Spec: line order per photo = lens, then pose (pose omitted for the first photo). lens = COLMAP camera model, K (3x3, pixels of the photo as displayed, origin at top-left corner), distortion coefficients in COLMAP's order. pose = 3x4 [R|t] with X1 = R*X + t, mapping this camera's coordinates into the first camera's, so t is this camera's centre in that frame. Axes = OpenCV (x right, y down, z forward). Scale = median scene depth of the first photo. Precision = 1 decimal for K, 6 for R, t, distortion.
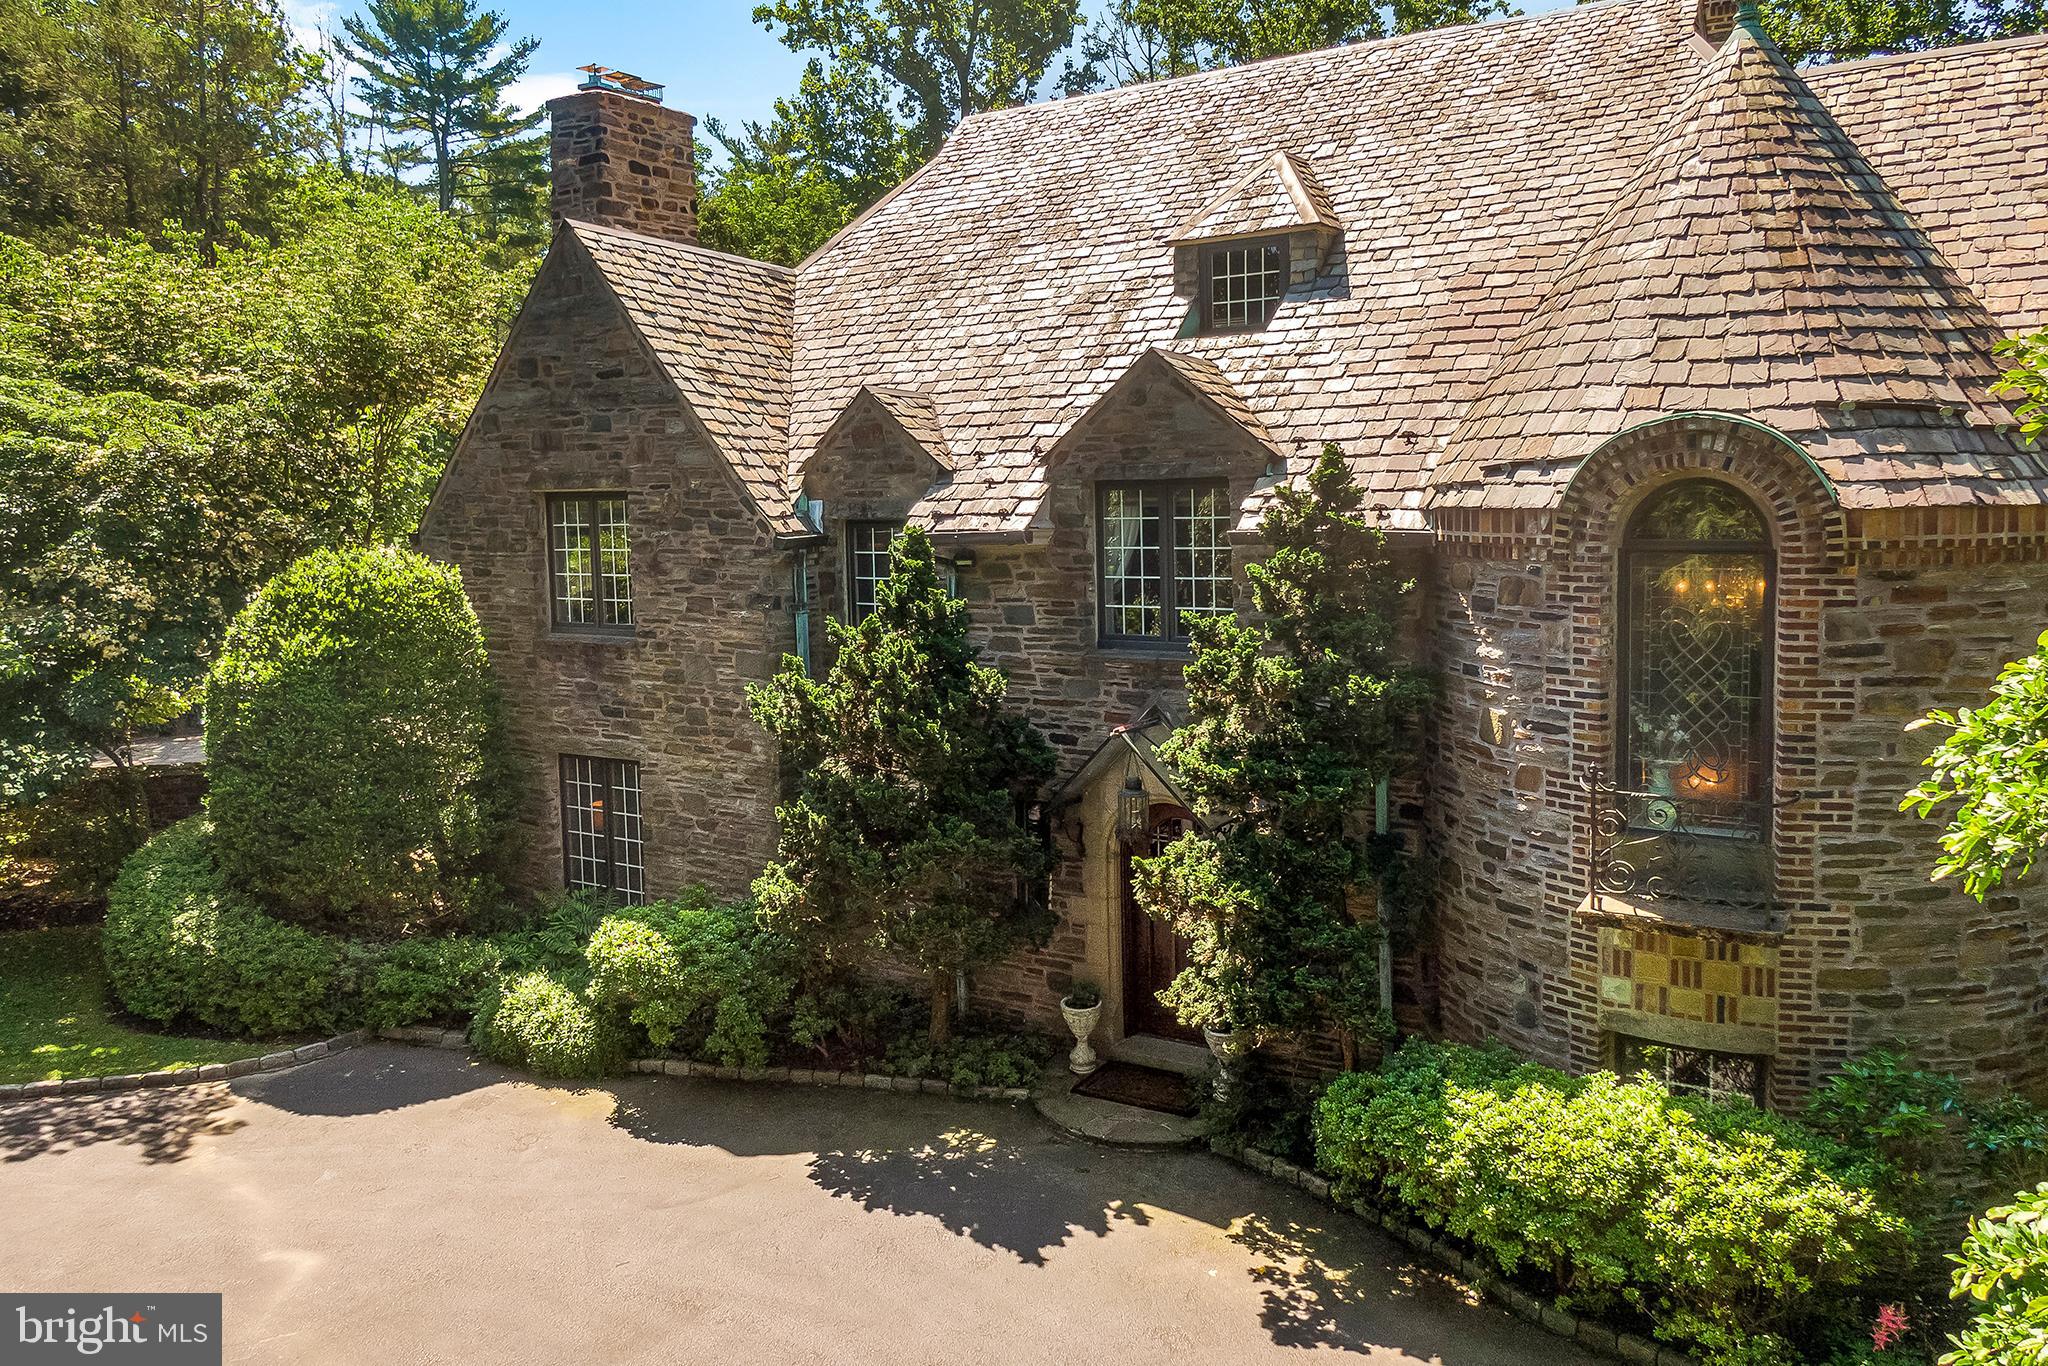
lens RADIAL K [[1483.6, 0, 1063.7], [0, 1483.6, 606.5], [0, 0, 1]] dist [0.022476, -0.033627]
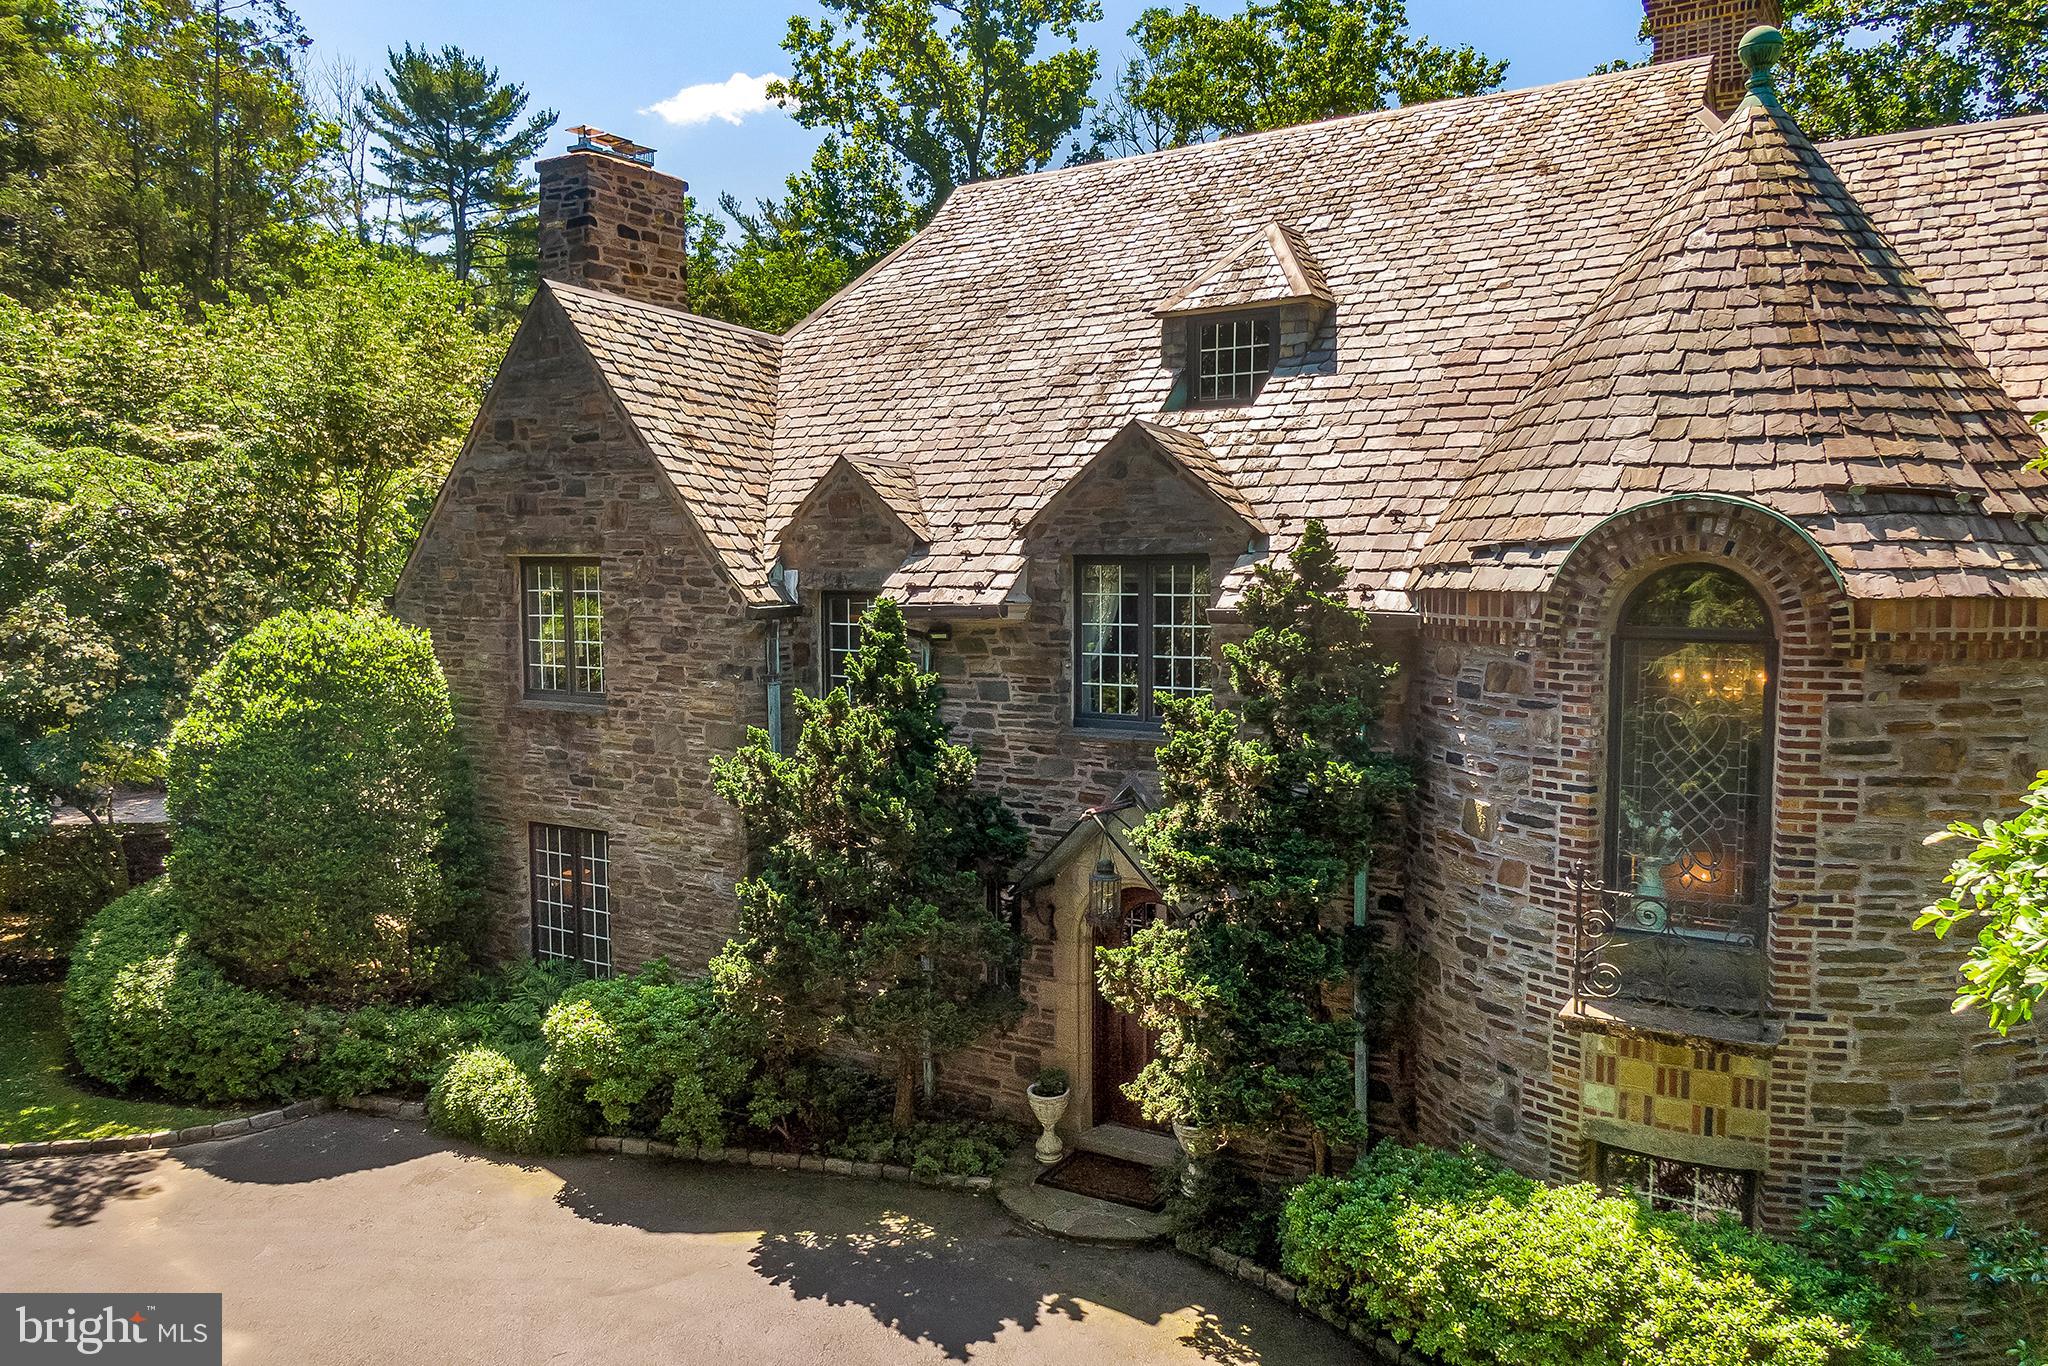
lens RADIAL K [[1483.6, 0, 1031.1], [0, 1483.6, 686.1], [0, 0, 1]] dist [0.022476, -0.033627]
pose [[0.999655, 0.020768, -0.016081, 0.011962], [-0.020733, 0.999782, 0.002303, -0.000637], [0.016125, -0.001969, 0.999868, 0.028242]]
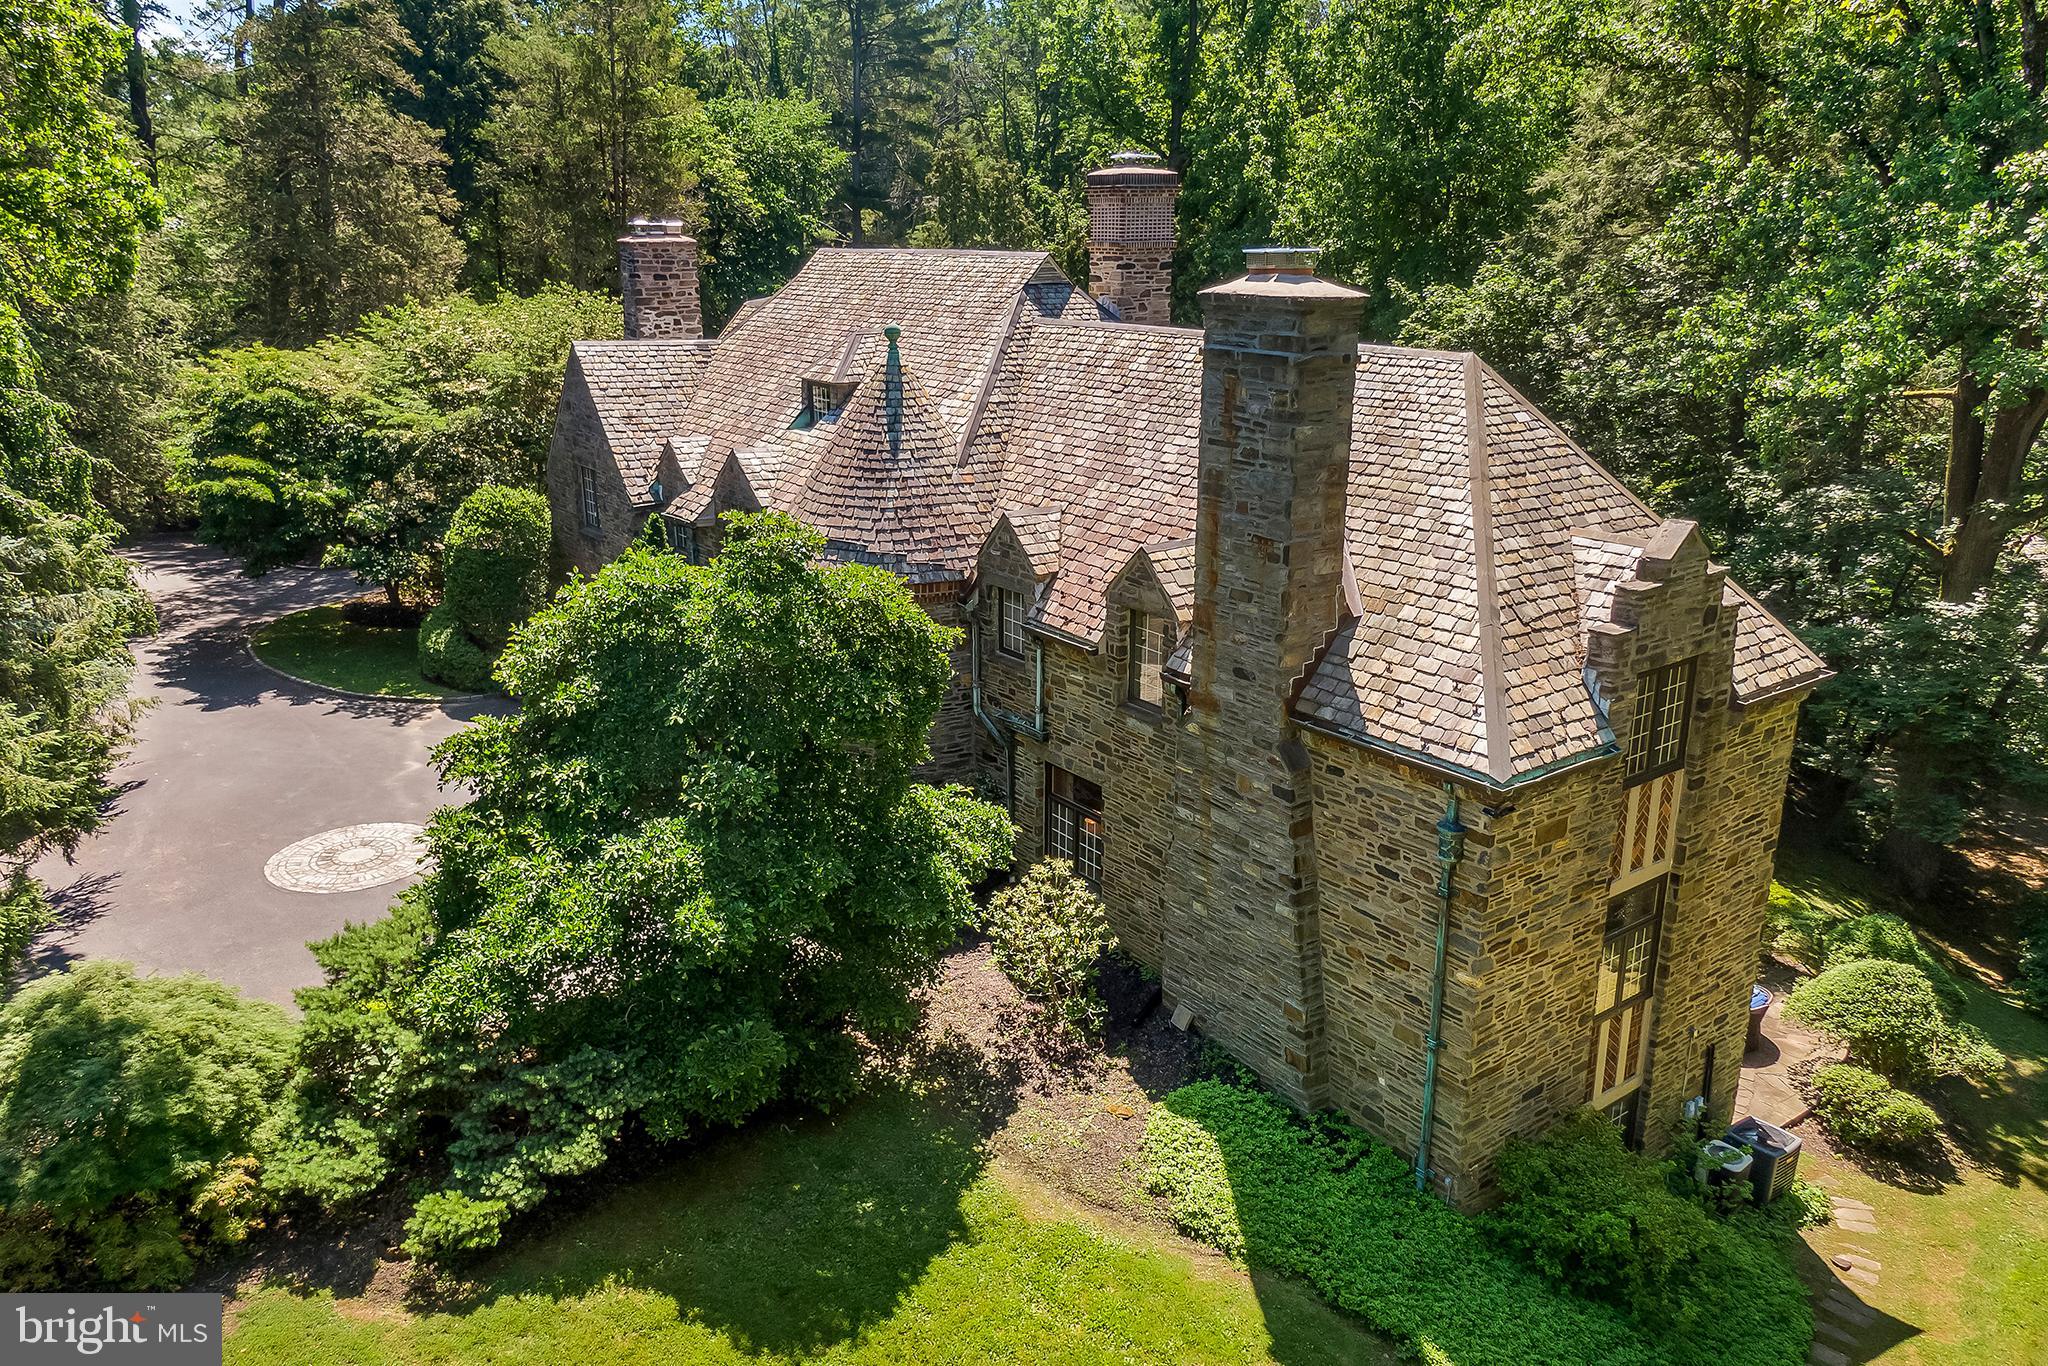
lens RADIAL K [[1483.6, 0, 1020.4], [0, 1483.6, 691.8], [0, 0, 1]] dist [0.022476, -0.033627]
pose [[0.923947, 0.135475, -0.357726, 1.476843], [-0.050205, 0.970042, 0.237694, -0.417319], [0.379211, -0.201657, 0.903069, -1.074525]]
